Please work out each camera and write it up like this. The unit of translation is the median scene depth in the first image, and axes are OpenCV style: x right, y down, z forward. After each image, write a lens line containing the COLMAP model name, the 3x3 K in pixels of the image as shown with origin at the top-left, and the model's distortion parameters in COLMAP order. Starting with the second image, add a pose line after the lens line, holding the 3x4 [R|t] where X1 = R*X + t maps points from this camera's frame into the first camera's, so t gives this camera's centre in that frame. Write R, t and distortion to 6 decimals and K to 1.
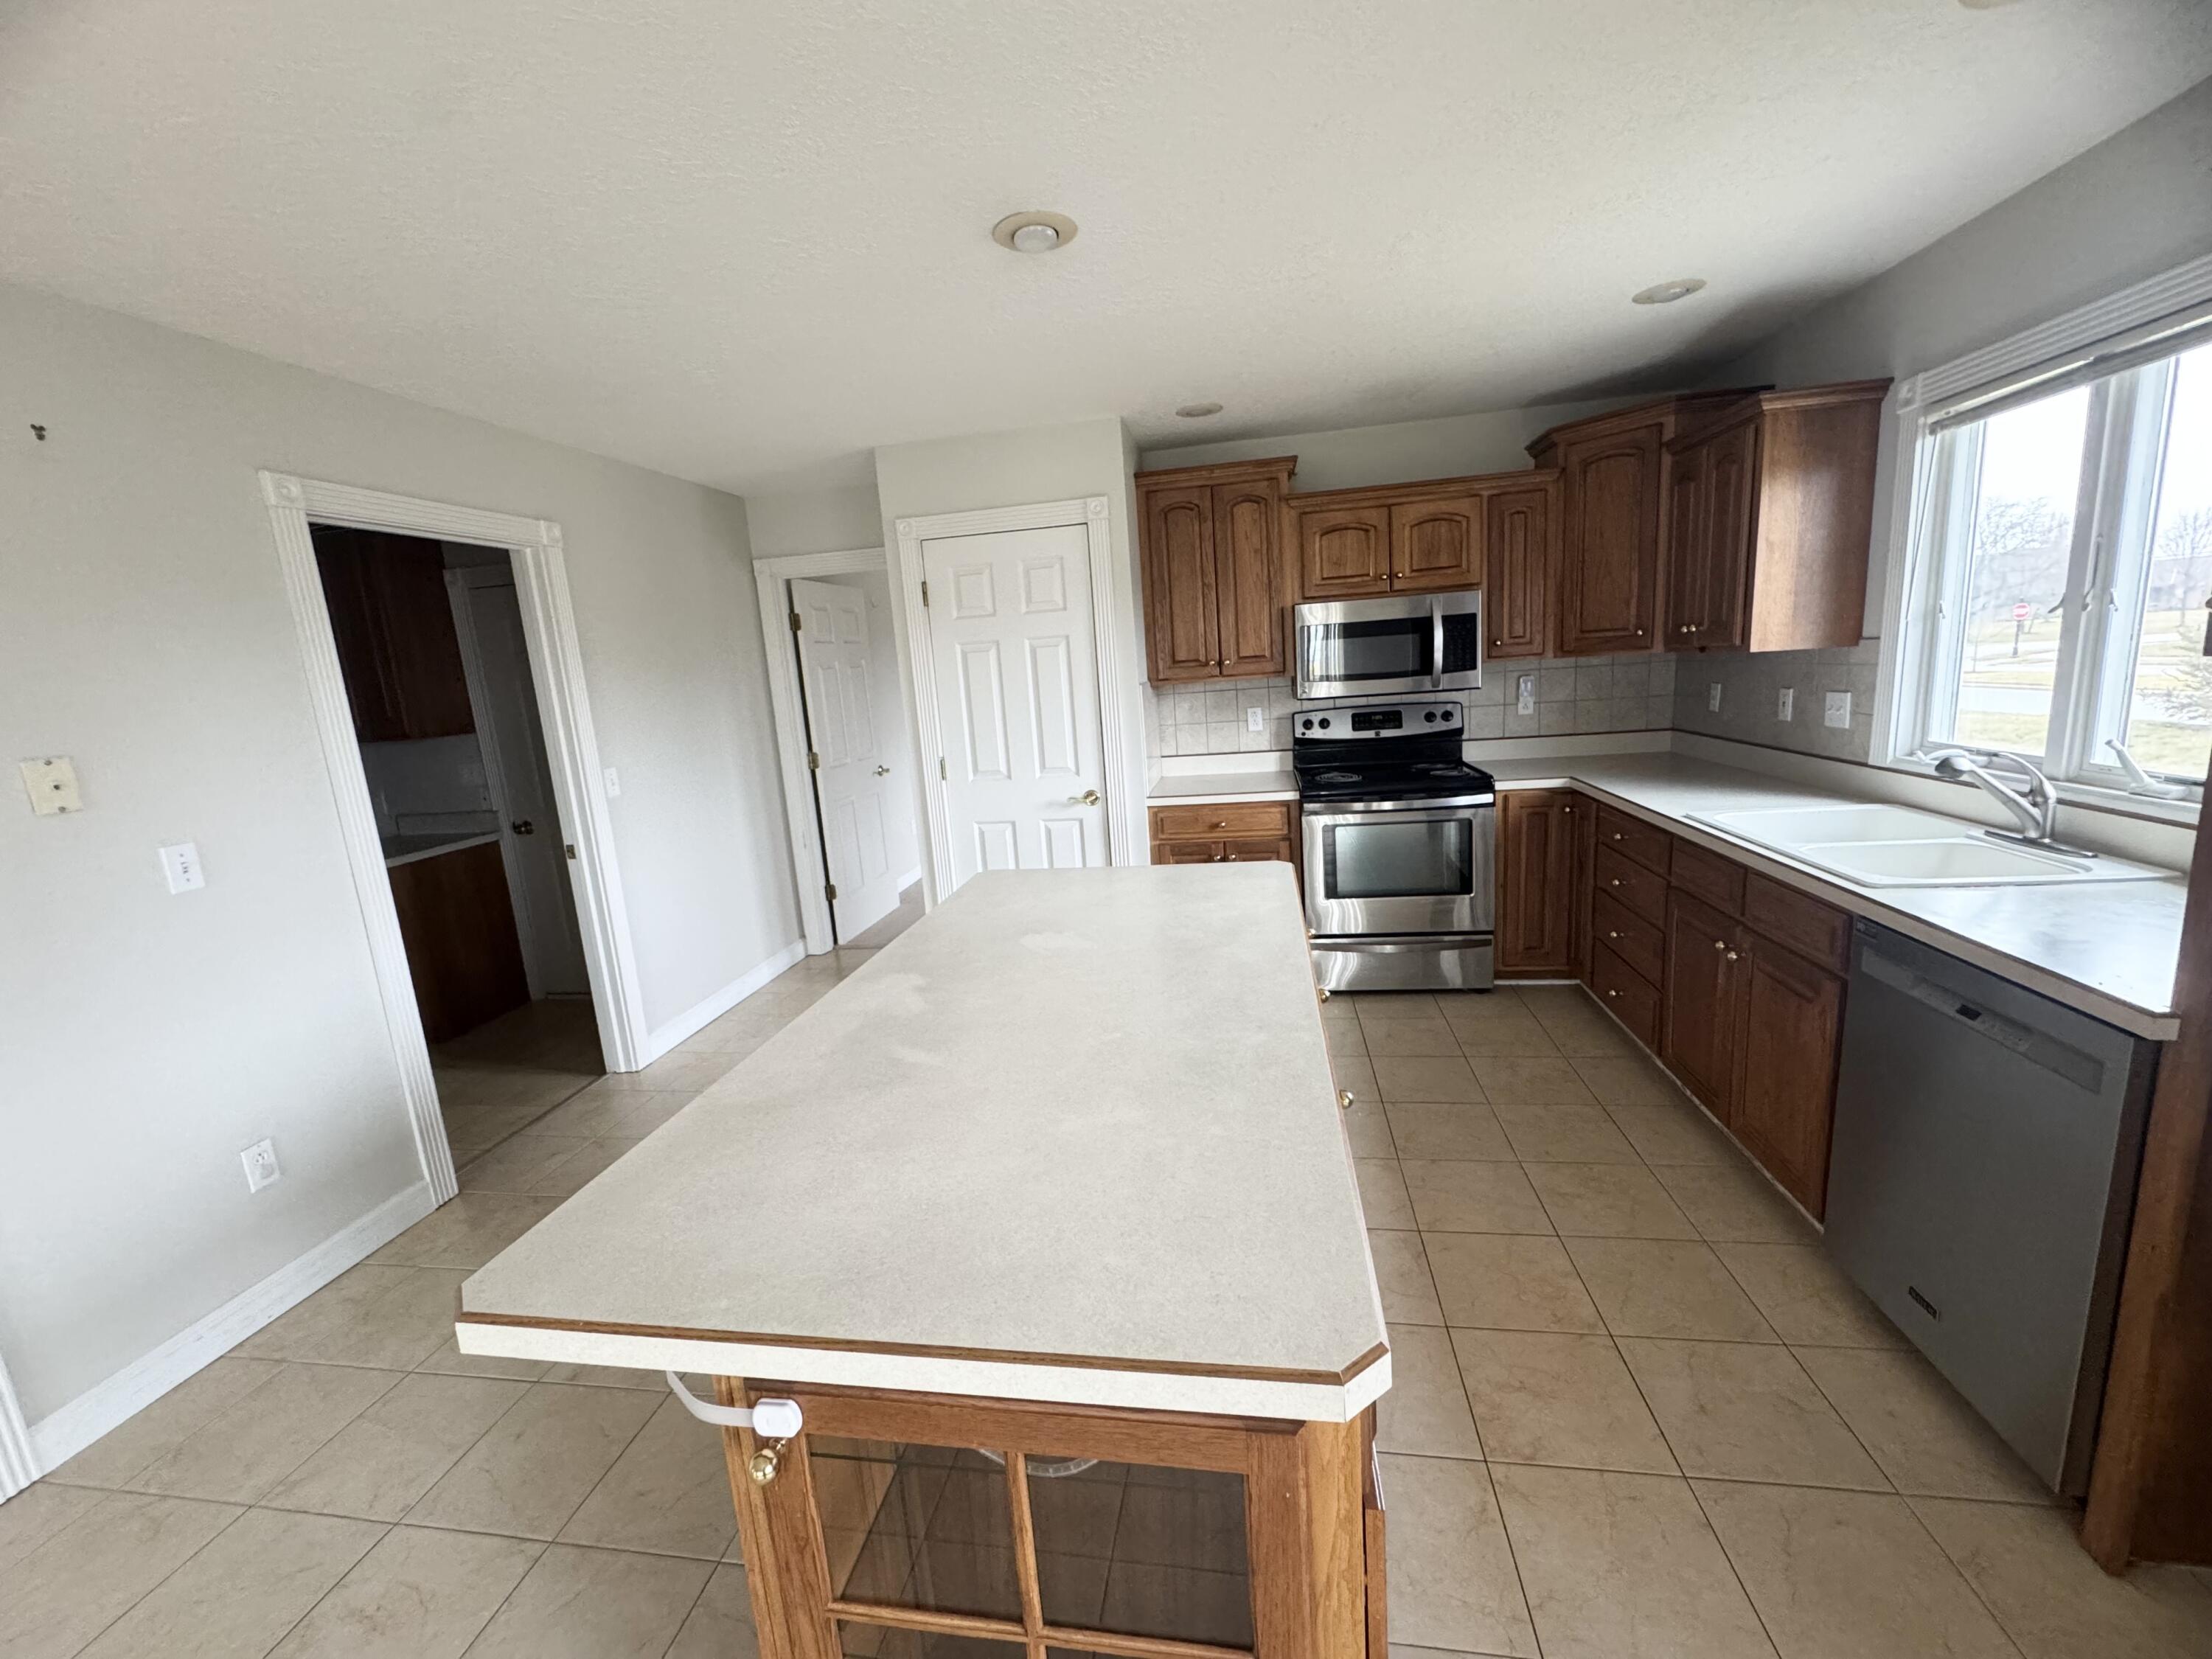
lens RADIAL K [[882.5, 0, 1102.4], [0, 882.5, 827.5], [0, 0, 1]] dist [-0.001933, -0.000137]
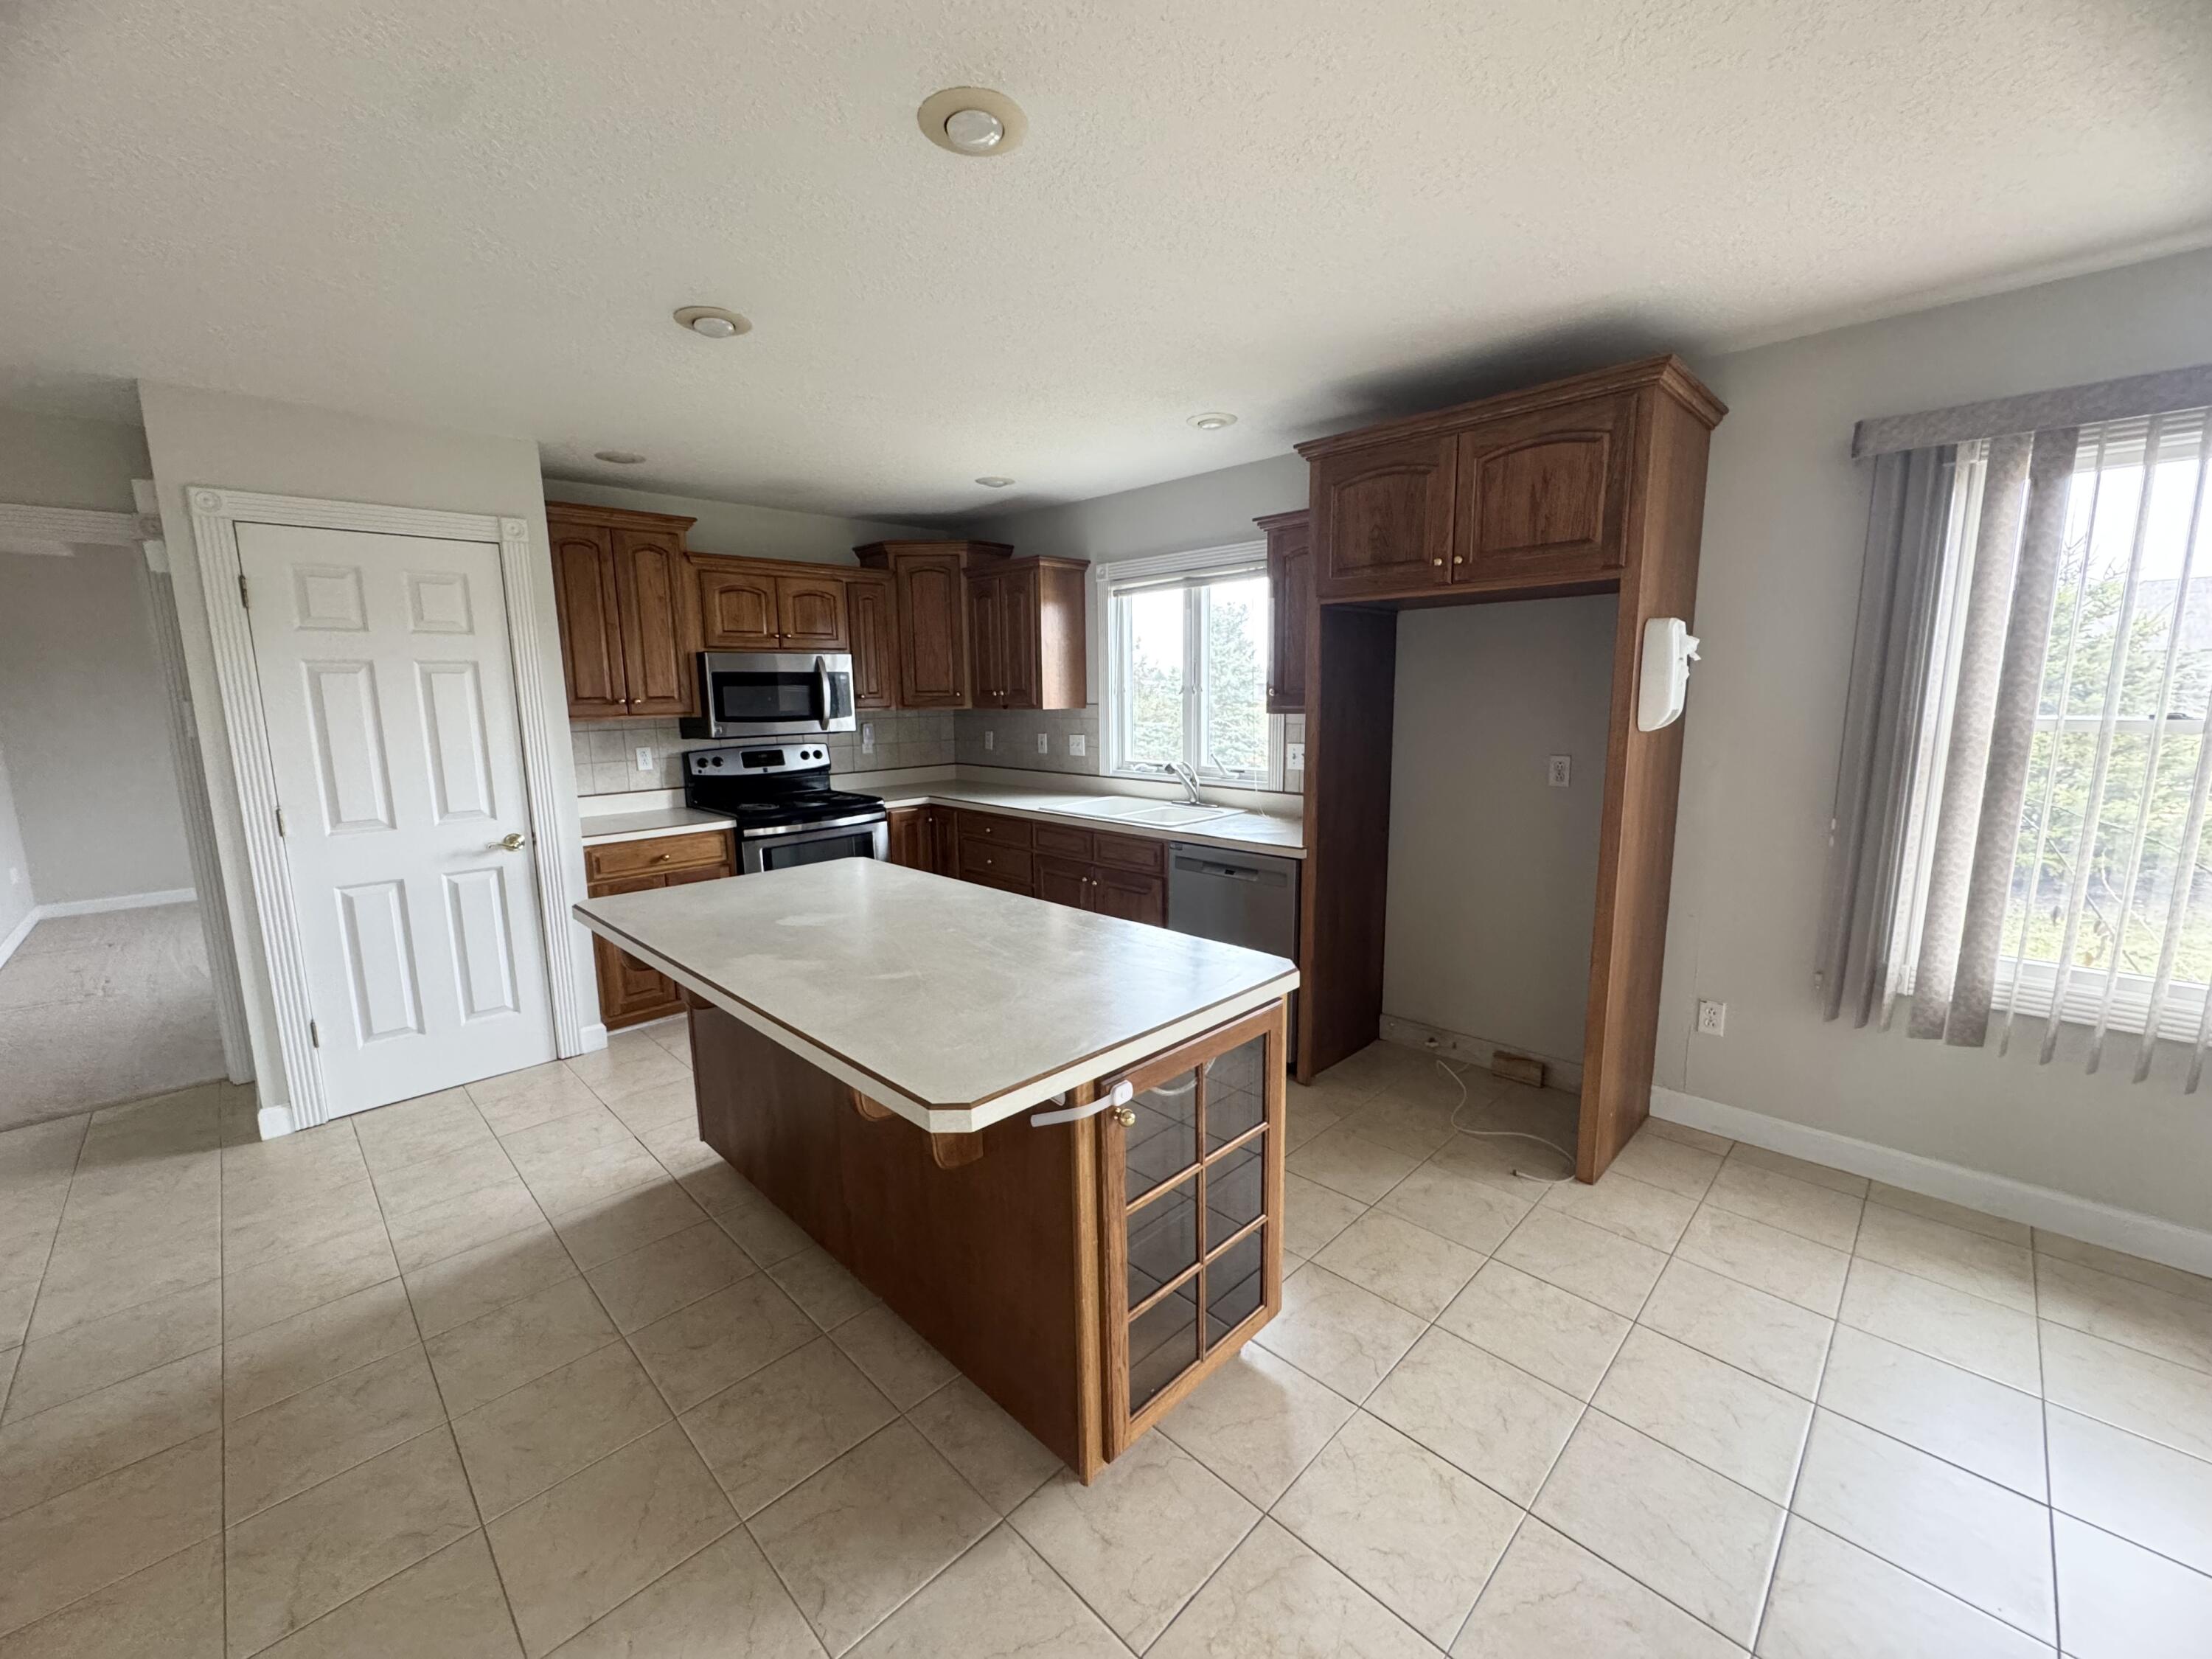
lens RADIAL K [[882.5, 0, 1102.4], [0, 882.5, 827.5], [0, 0, 1]] dist [-0.001933, -0.000137]
pose [[0.580729, -0.065517, 0.811456, -0.405132], [0.121889, 0.992518, -0.007095, 0.032038], [-0.804920, 0.103028, 0.584370, -0.014262]]
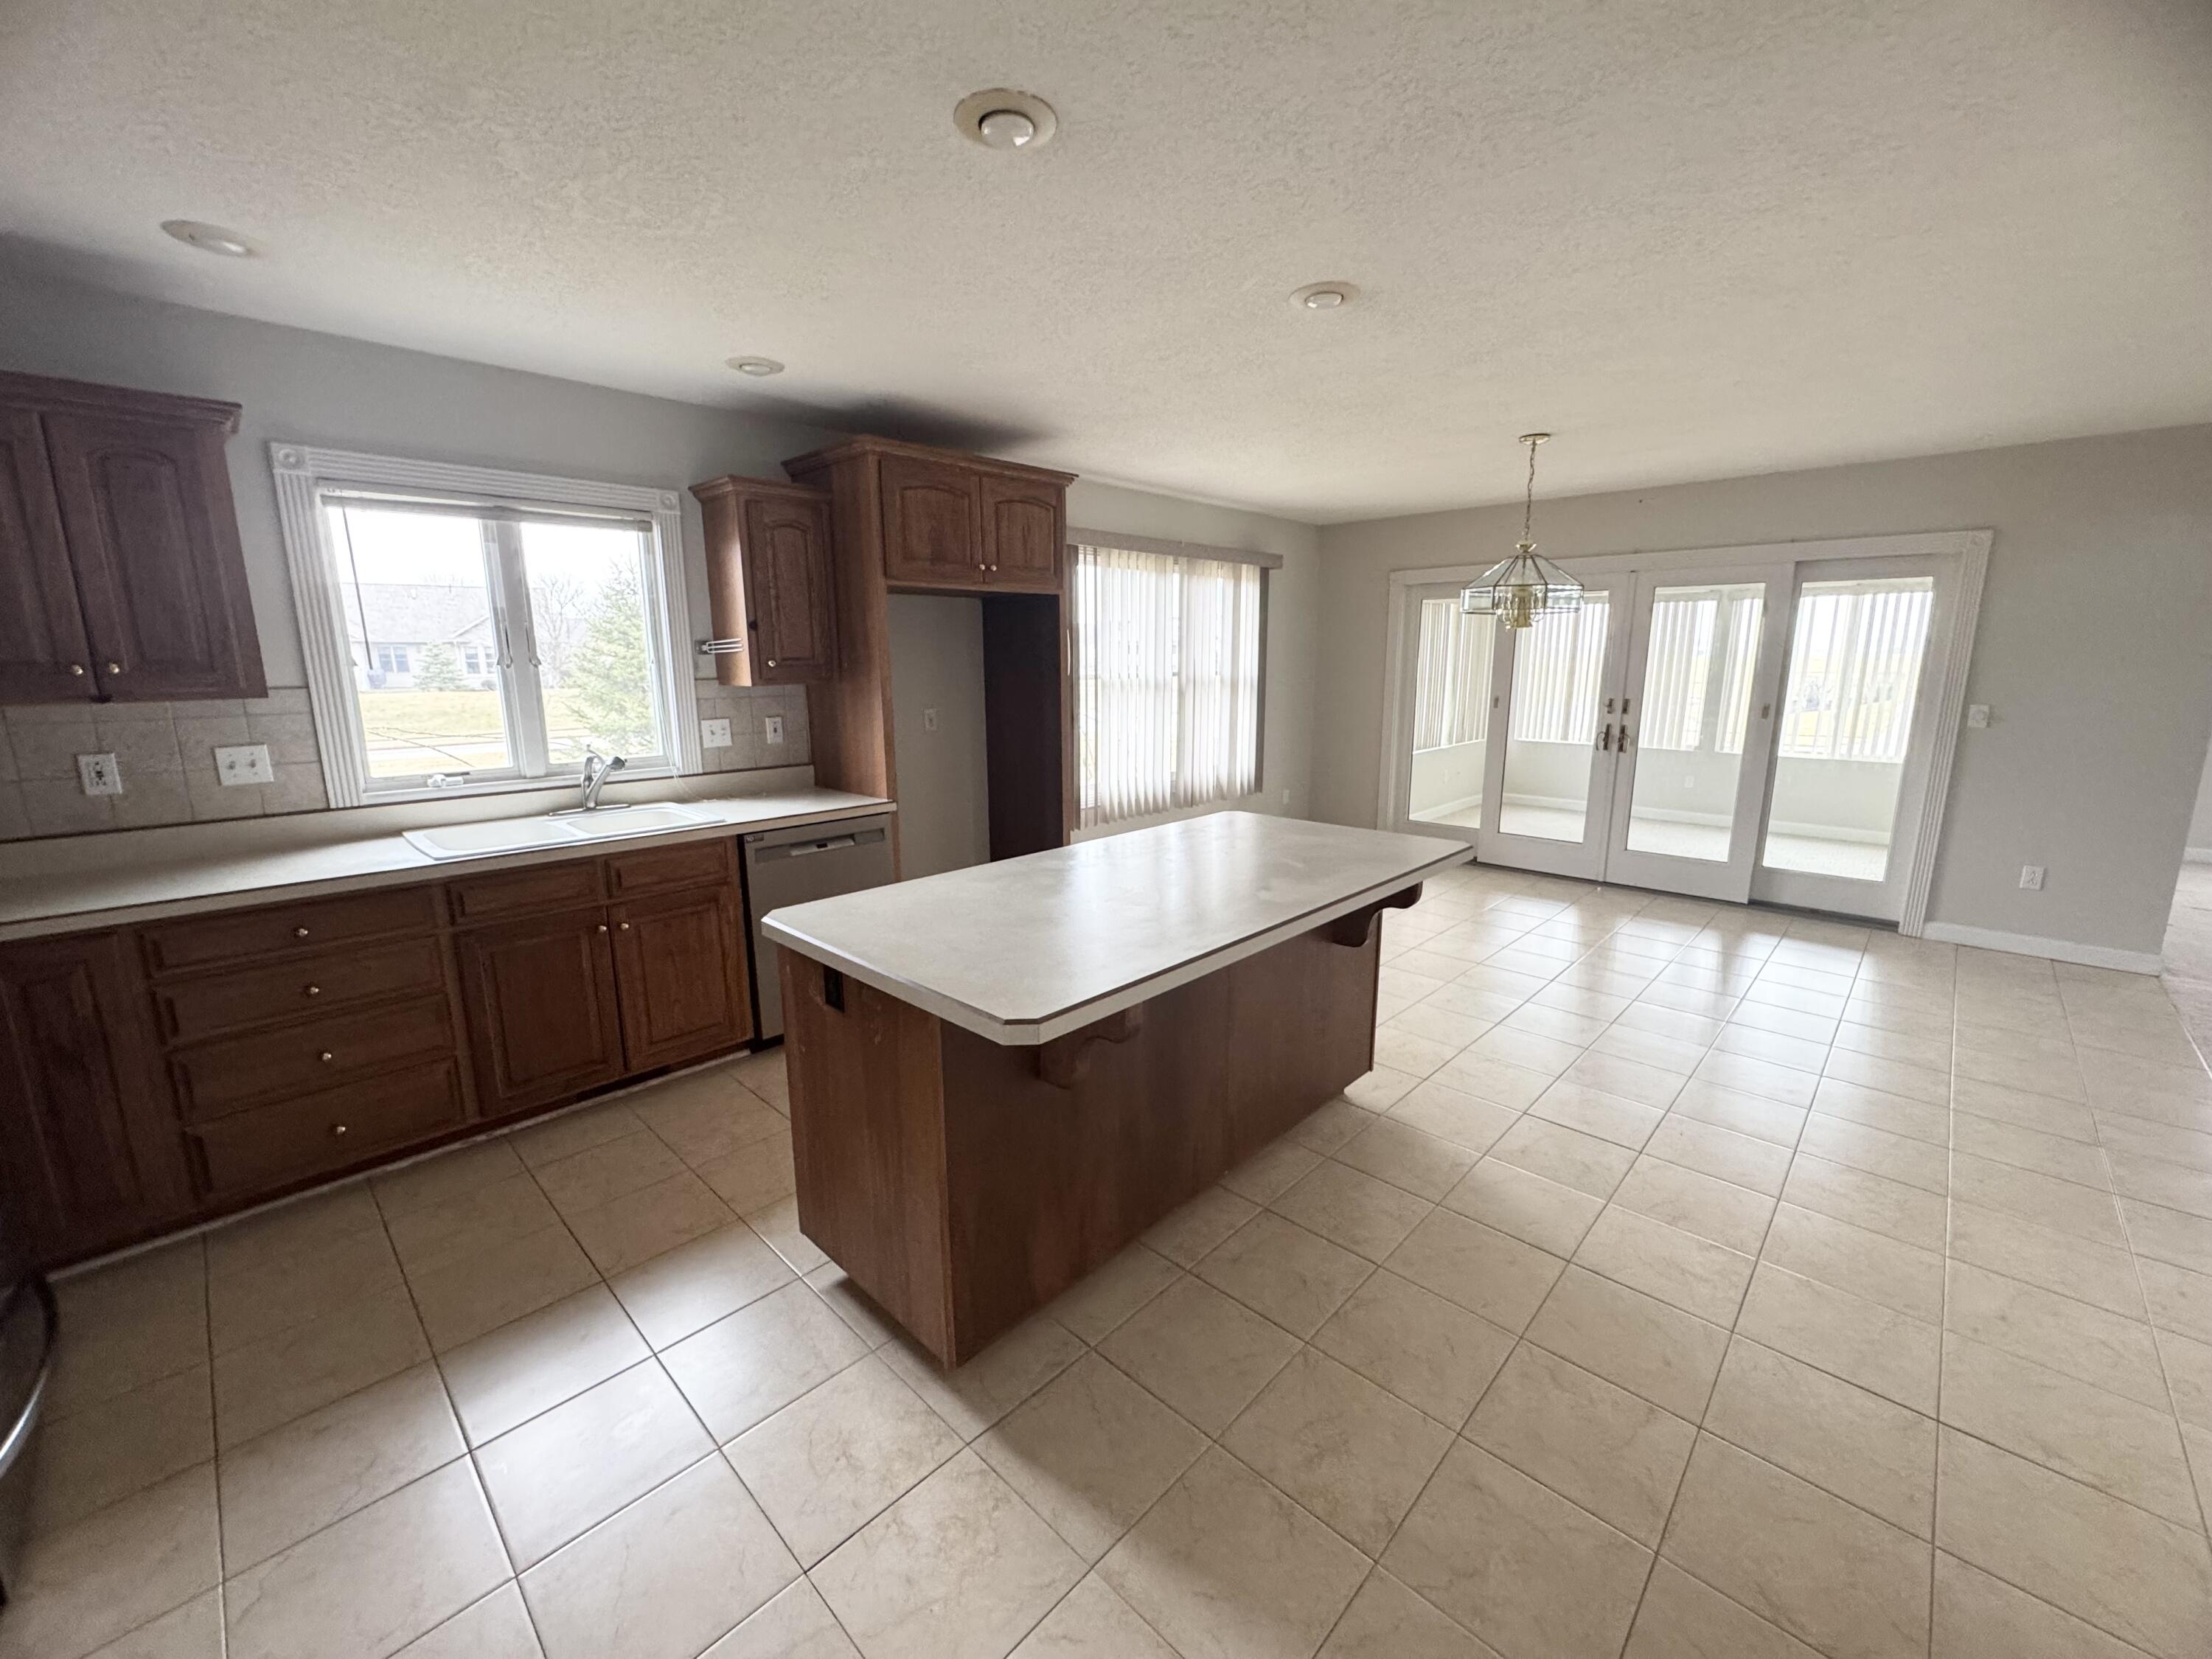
lens RADIAL K [[882.5, 0, 1102.4], [0, 882.5, 827.5], [0, 0, 1]] dist [-0.001933, -0.000137]
pose [[-0.822360, -0.033966, 0.567953, -0.336371], [0.166618, 0.940079, 0.297472, -0.150792], [-0.544024, 0.339260, -0.767424, 0.950017]]
